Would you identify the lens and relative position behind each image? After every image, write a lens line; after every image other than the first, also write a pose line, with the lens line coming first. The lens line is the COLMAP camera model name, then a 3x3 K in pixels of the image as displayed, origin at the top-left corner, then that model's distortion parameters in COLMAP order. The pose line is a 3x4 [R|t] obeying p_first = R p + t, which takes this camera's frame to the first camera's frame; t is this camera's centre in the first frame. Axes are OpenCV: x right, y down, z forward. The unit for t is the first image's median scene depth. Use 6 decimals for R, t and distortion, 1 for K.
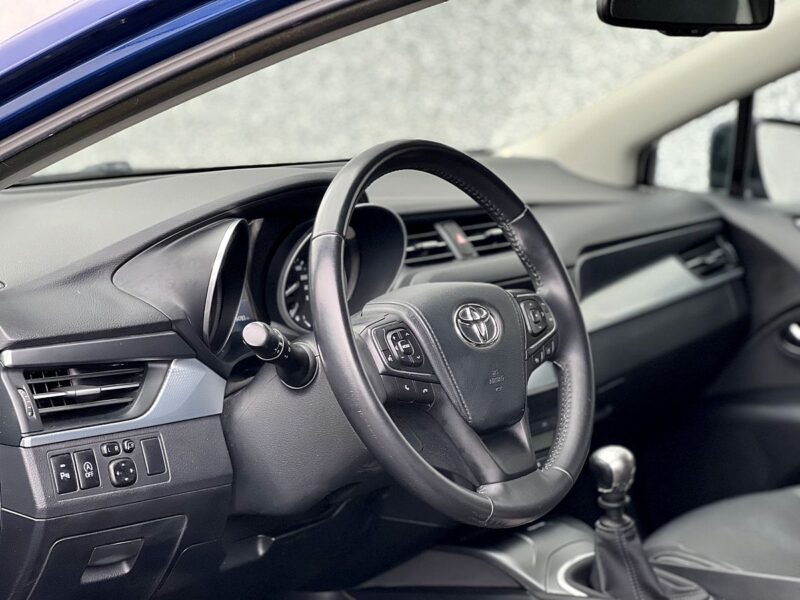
lens RADIAL K [[1753.6, 0, 402.3], [0, 1753.6, 303.6], [0, 0, 1]] dist [0.227976, 0.000000]
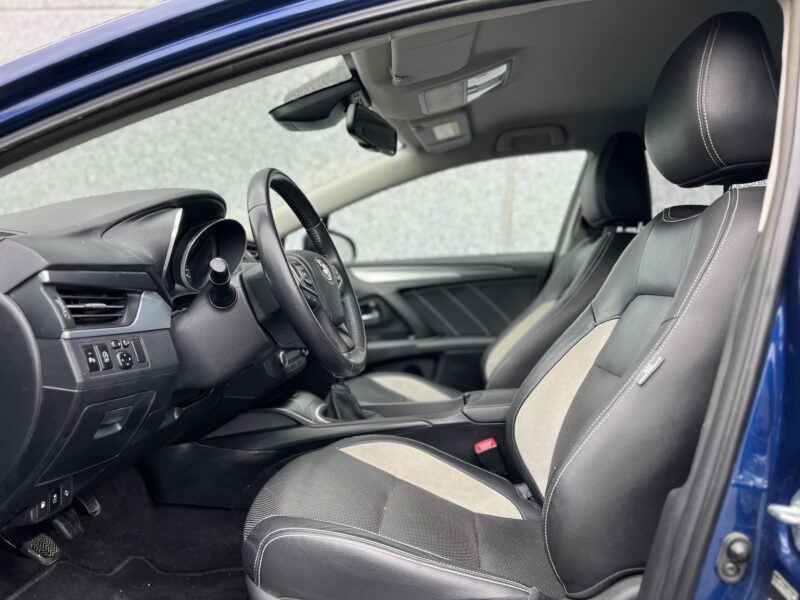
lens RADIAL K [[593.2, 0, 396.2], [0, 593.2, 305.9], [0, 0, 1]] dist [0.046433, -0.046988]
pose [[0.861811, -0.028250, 0.506443, -0.209550], [0.069961, 0.995525, -0.063519, 0.095659], [-0.502382, 0.090173, 0.859931, 0.433188]]
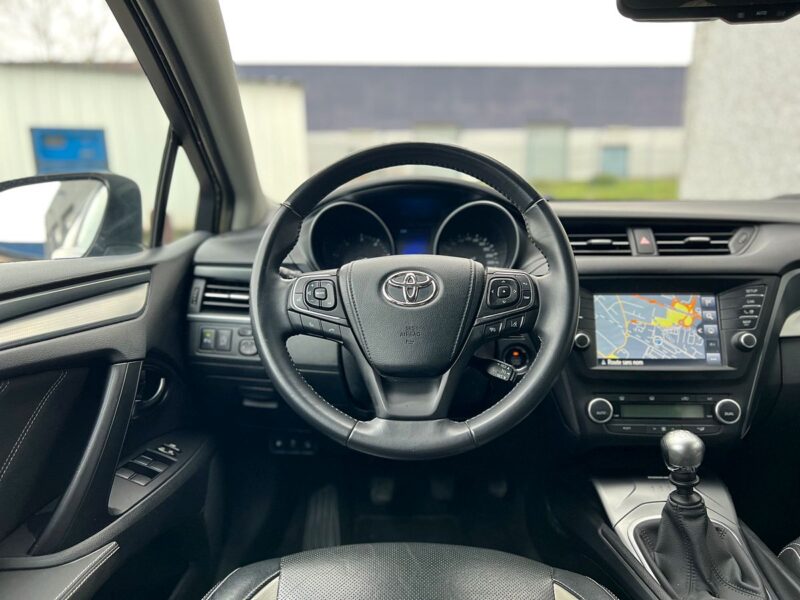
lens RADIAL K [[593.2, 0, 404.9], [0, 593.2, 294.5], [0, 0, 1]] dist [0.046433, -0.046988]
pose [[0.580101, 0.122322, -0.805307, 0.366885], [-0.116108, 0.990982, 0.066887, -0.008303], [0.806227, 0.054702, 0.589073, 0.764949]]
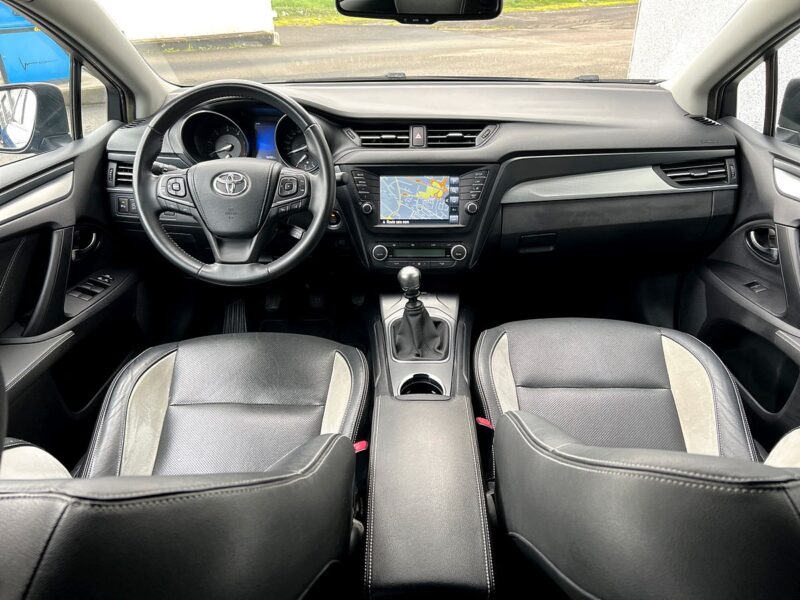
lens RADIAL K [[593.2, 0, 398.0], [0, 593.2, 288.6], [0, 0, 1]] dist [0.046433, -0.046988]
pose [[0.586845, 0.347706, -0.731240, 0.681542], [-0.111067, 0.929133, 0.352670, -0.135592], [0.802045, -0.125746, 0.583876, 0.756414]]
